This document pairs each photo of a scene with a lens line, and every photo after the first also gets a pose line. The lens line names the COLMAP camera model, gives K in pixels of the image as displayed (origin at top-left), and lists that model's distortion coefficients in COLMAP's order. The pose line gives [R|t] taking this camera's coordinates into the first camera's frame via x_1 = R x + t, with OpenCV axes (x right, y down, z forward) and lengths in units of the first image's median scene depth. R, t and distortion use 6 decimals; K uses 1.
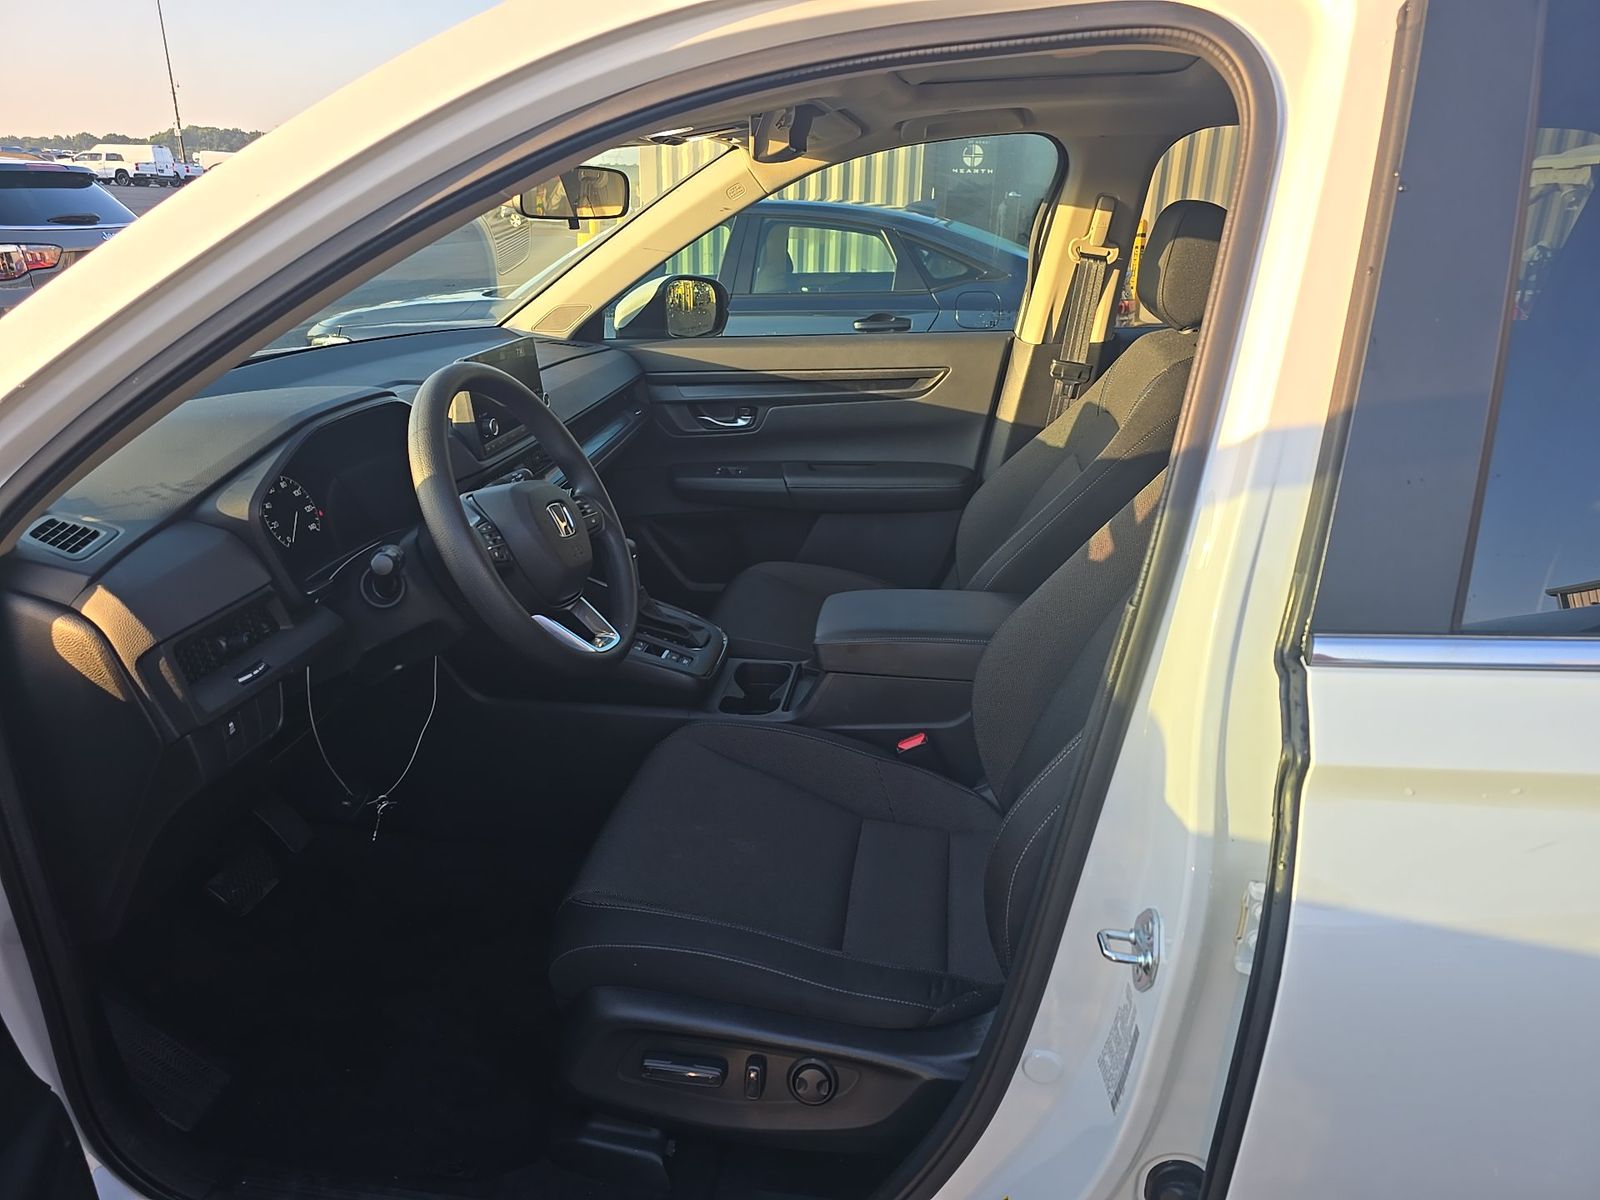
lens RADIAL K [[1070.8, 0, 793.5], [0, 1070.8, 597.0], [0, 0, 1]] dist [0.000920, -0.003120]
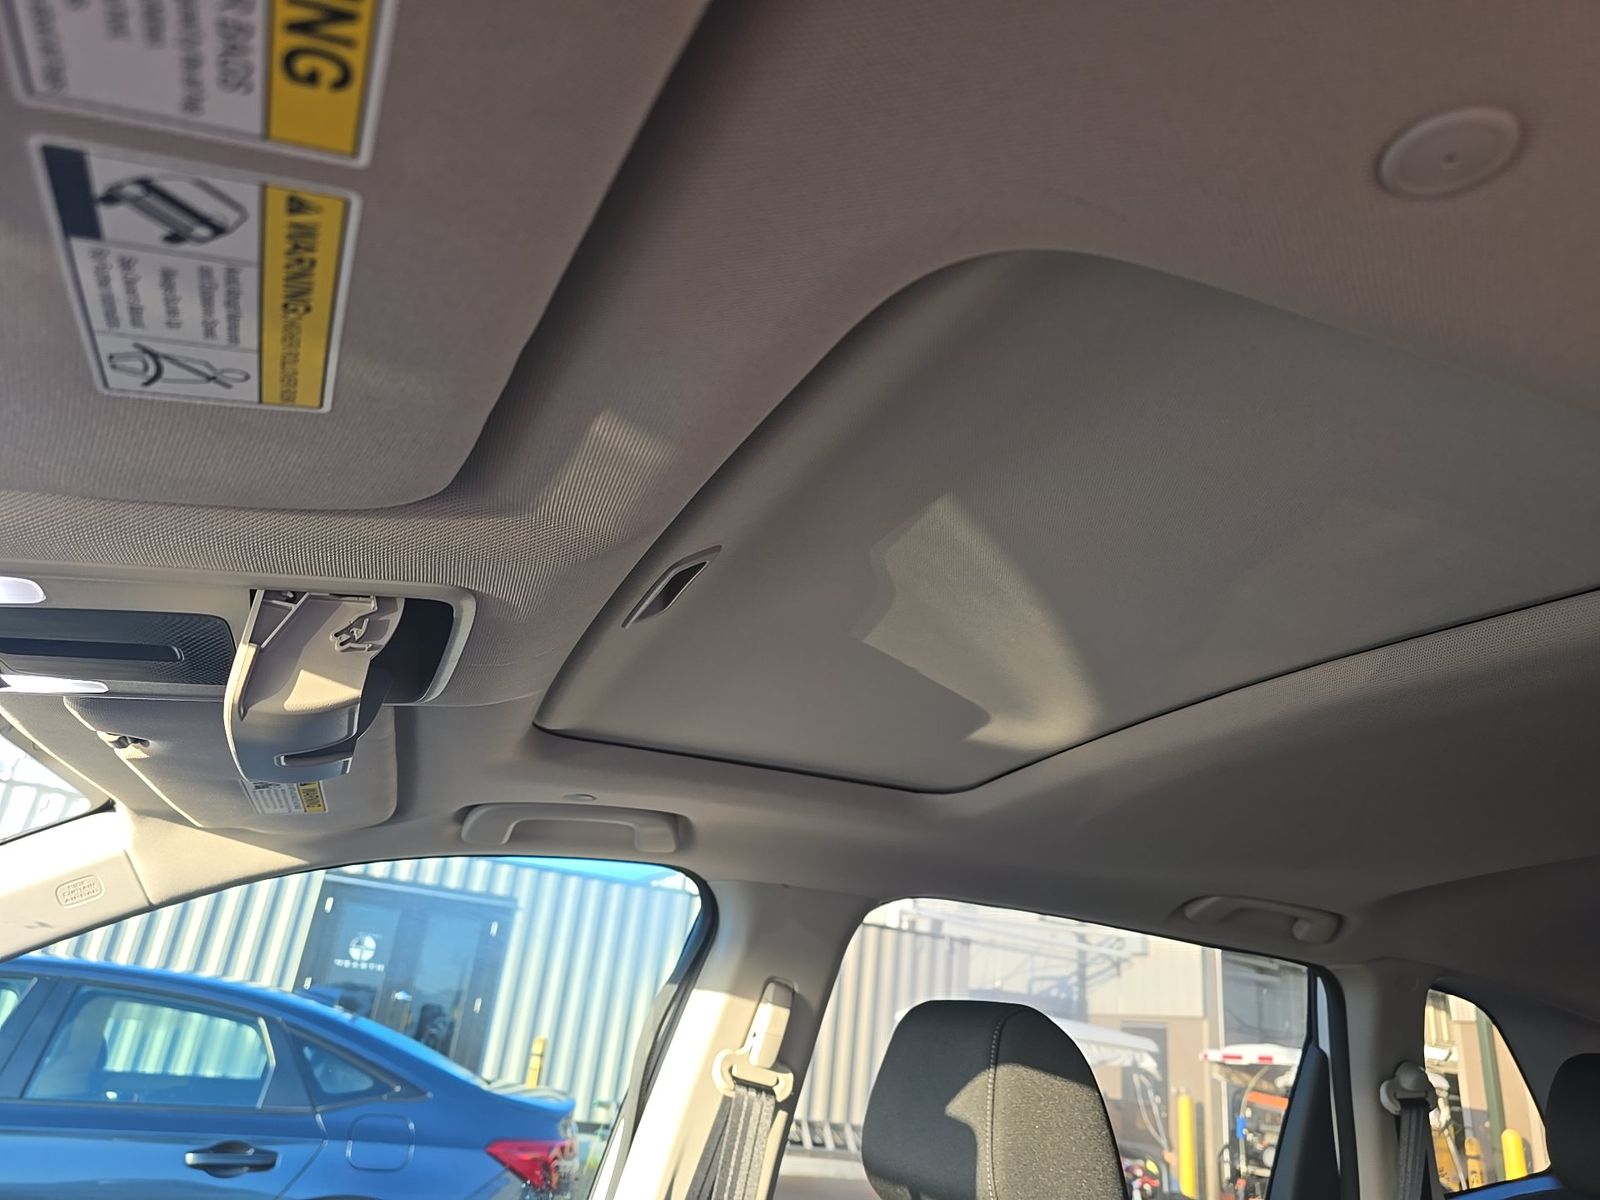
lens RADIAL K [[1070.8, 0, 793.5], [0, 1070.8, 597.0], [0, 0, 1]] dist [0.000920, -0.003120]
pose [[0.852949, 0.273833, 0.444401, -0.012561], [0.091247, 0.760030, -0.643451, -0.056889], [-0.513956, 0.589381, 0.623281, 0.186390]]
